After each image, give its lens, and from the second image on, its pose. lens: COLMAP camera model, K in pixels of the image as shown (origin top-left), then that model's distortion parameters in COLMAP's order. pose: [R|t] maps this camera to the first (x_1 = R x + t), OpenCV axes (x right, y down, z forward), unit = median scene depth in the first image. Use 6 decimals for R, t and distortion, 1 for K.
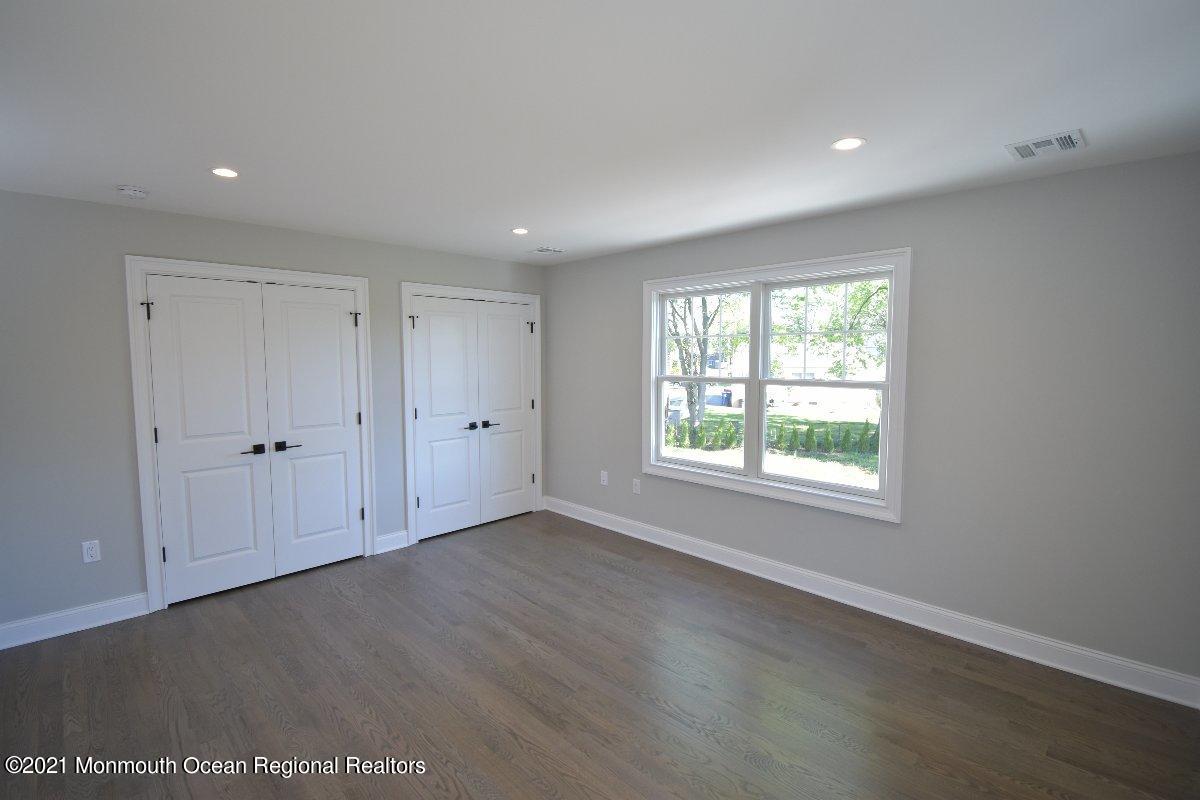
lens RADIAL K [[540.3, 0, 599.0], [0, 540.3, 398.4], [0, 0, 1]] dist [0.024052, -0.027396]
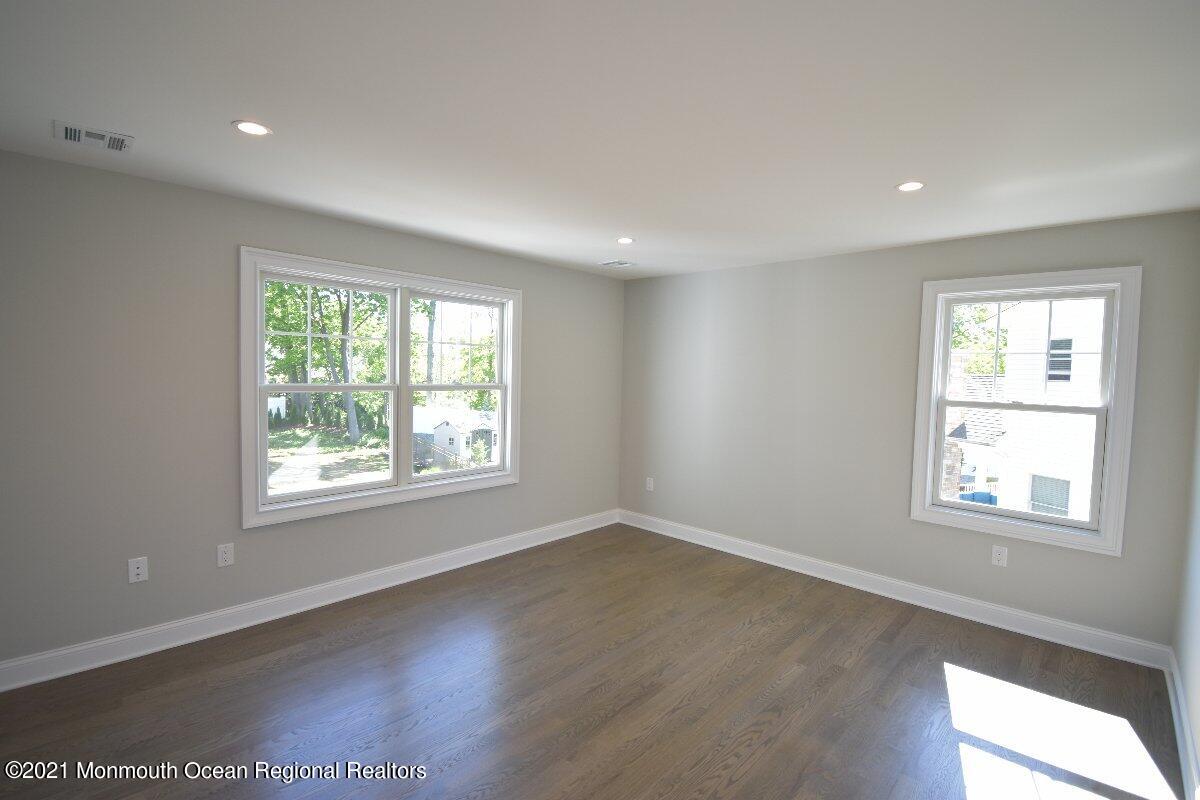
lens RADIAL K [[540.3, 0, 599.0], [0, 540.3, 398.4], [0, 0, 1]] dist [0.024052, -0.027396]
pose [[-0.026568, -0.050068, 0.998392, -0.839789], [0.052756, 0.997283, 0.051416, -0.051914], [-0.998254, 0.054037, -0.023855, 0.788043]]
